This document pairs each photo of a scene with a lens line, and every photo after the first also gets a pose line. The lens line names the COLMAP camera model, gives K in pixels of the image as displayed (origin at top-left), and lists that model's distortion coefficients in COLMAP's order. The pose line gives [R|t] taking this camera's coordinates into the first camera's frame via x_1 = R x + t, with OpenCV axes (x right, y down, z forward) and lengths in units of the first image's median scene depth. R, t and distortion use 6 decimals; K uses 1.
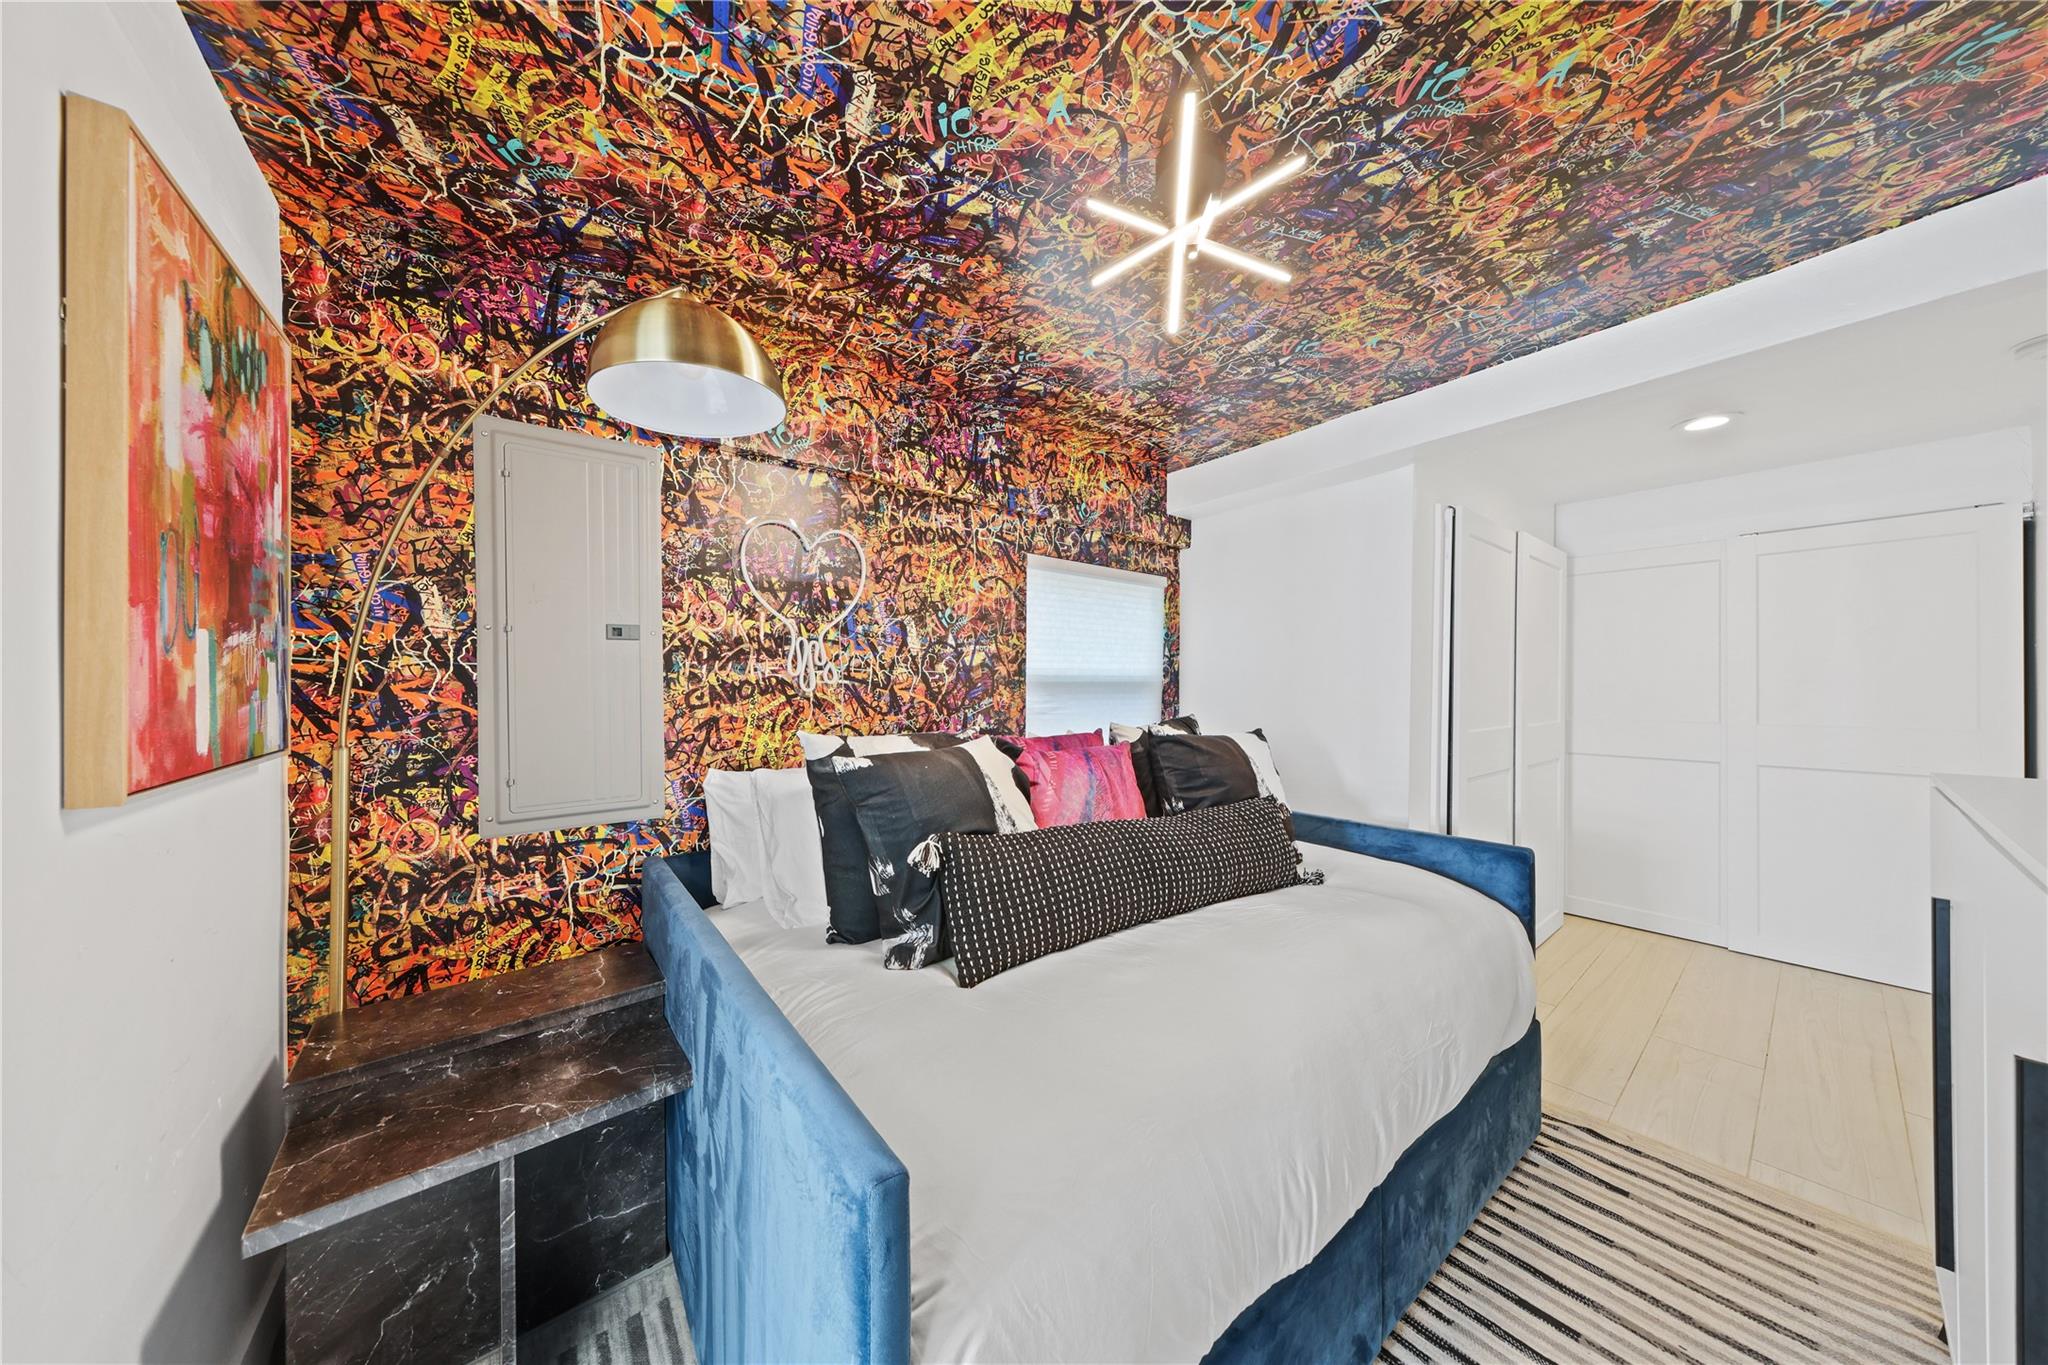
lens RADIAL K [[637.7, 0, 1030.9], [0, 637.7, 689.8], [0, 0, 1]] dist [0.004088, -0.000237]
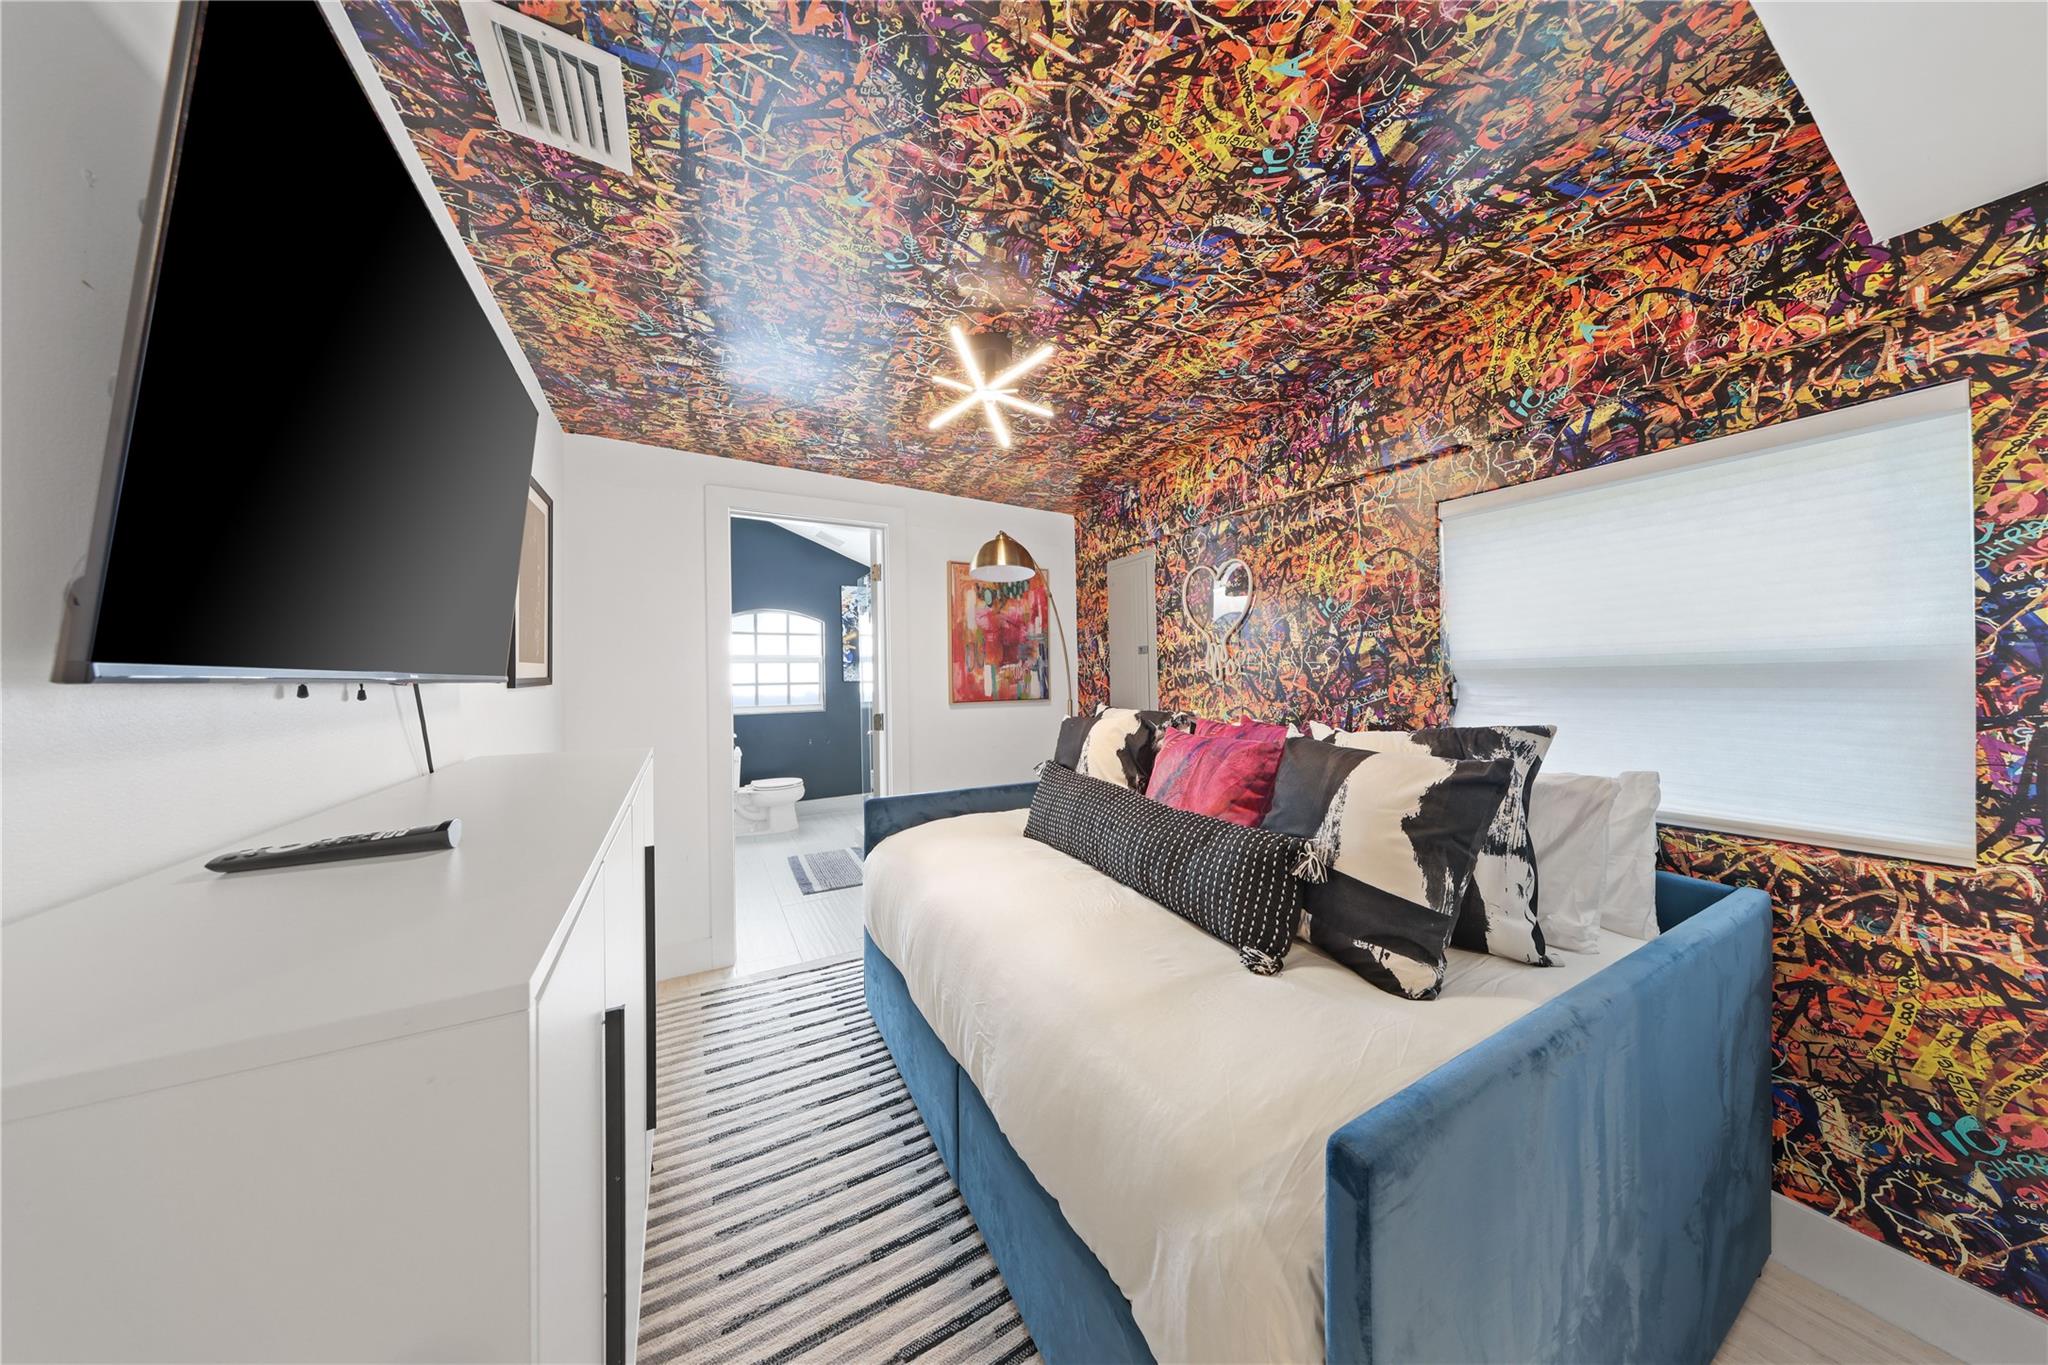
lens RADIAL K [[601.0, 0, 1030.1], [0, 601.0, 677.4], [0, 0, 1]] dist [-0.005844, 0.000091]
pose [[-0.161814, -0.001524, -0.986820, 0.854356], [0.002967, 0.999994, -0.002031, -0.003471], [0.986817, -0.003257, -0.161809, 0.679106]]
